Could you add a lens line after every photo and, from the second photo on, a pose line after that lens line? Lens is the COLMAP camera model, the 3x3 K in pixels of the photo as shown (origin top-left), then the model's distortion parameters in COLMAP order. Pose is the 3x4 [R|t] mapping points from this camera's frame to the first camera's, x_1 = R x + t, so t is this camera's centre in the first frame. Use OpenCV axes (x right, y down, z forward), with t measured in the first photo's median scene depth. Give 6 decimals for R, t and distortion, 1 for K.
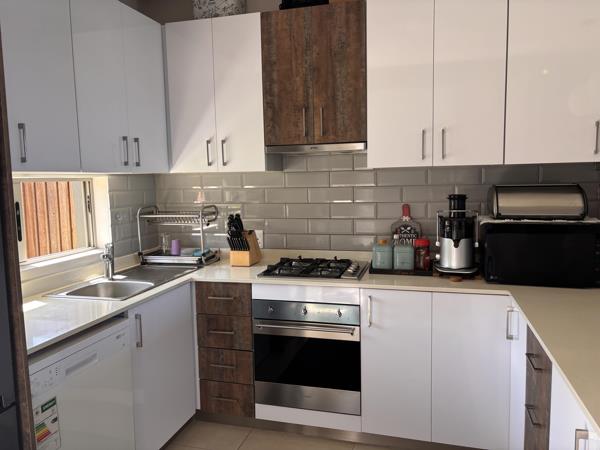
lens RADIAL K [[455.3, 0, 307.6], [0, 455.3, 216.9], [0, 0, 1]] dist [0.055386, -0.064189]
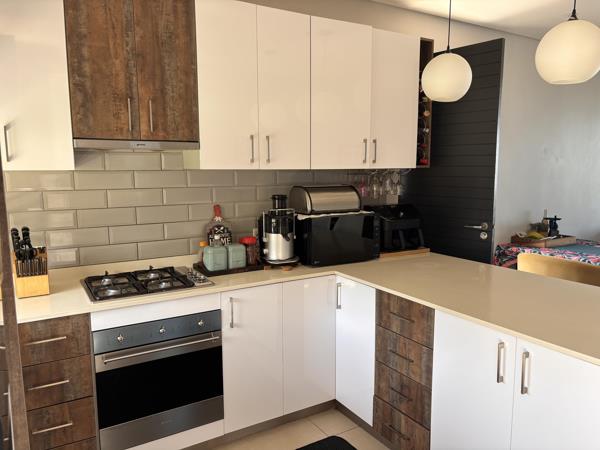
lens RADIAL K [[453.3, 0, 300.0], [0, 453.3, 225.0], [0, 0, 1]] dist [0.022255, 0.001270]
pose [[0.688290, -0.073415, 0.721711, -0.426776], [0.053858, 0.997292, 0.050084, -0.025991], [-0.723434, 0.004397, 0.690380, 0.179841]]
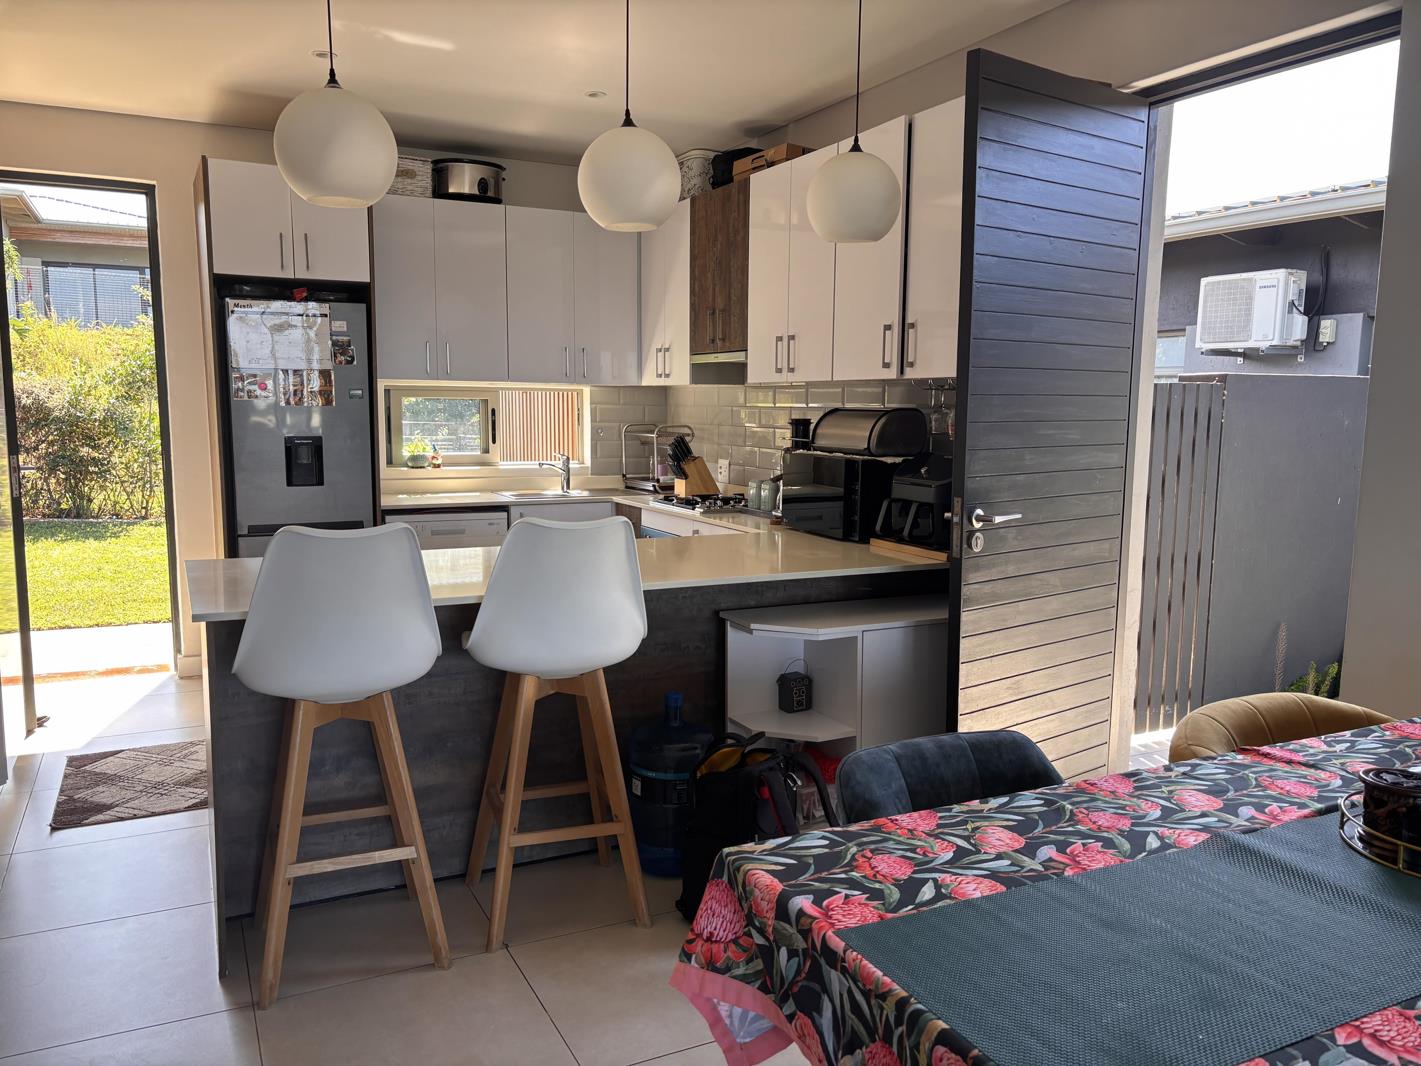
lens RADIAL K [[1092.0, 0, 710.5], [0, 1092.0, 533.0], [0, 0, 1]] dist [0.055380, -0.057178]
pose [[0.668293, 0.116800, -0.734672, 1.541819], [-0.091426, 0.993006, 0.074705, 0.019440], [0.738259, 0.017244, 0.674297, -0.354306]]
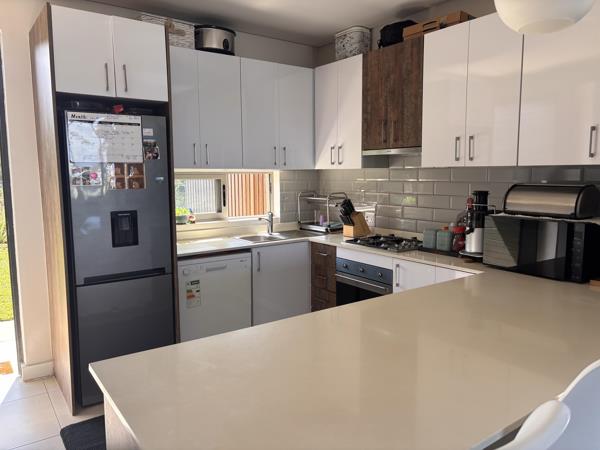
lens RADIAL K [[455.3, 0, 307.6], [0, 455.3, 216.9], [0, 0, 1]] dist [0.055386, -0.064189]
pose [[0.790836, 0.077176, -0.607143, 0.660514], [-0.066239, 0.996984, 0.040449, 0.000033], [0.608433, 0.008228, 0.793562, -0.199015]]
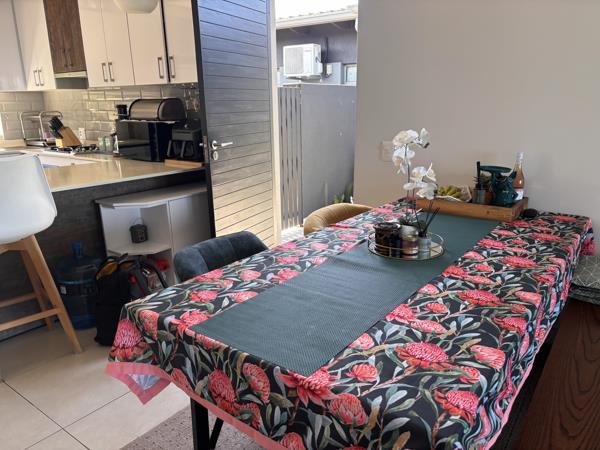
lens RADIAL K [[466.6, 0, 311.0], [0, 466.6, 221.1], [0, 0, 1]] dist [0.056286, -0.030906]
pose [[0.931286, 0.093611, -0.352056, 1.502383], [-0.032830, 0.984054, 0.174814, 0.041280], [0.362807, -0.151244, 0.919509, -0.337856]]
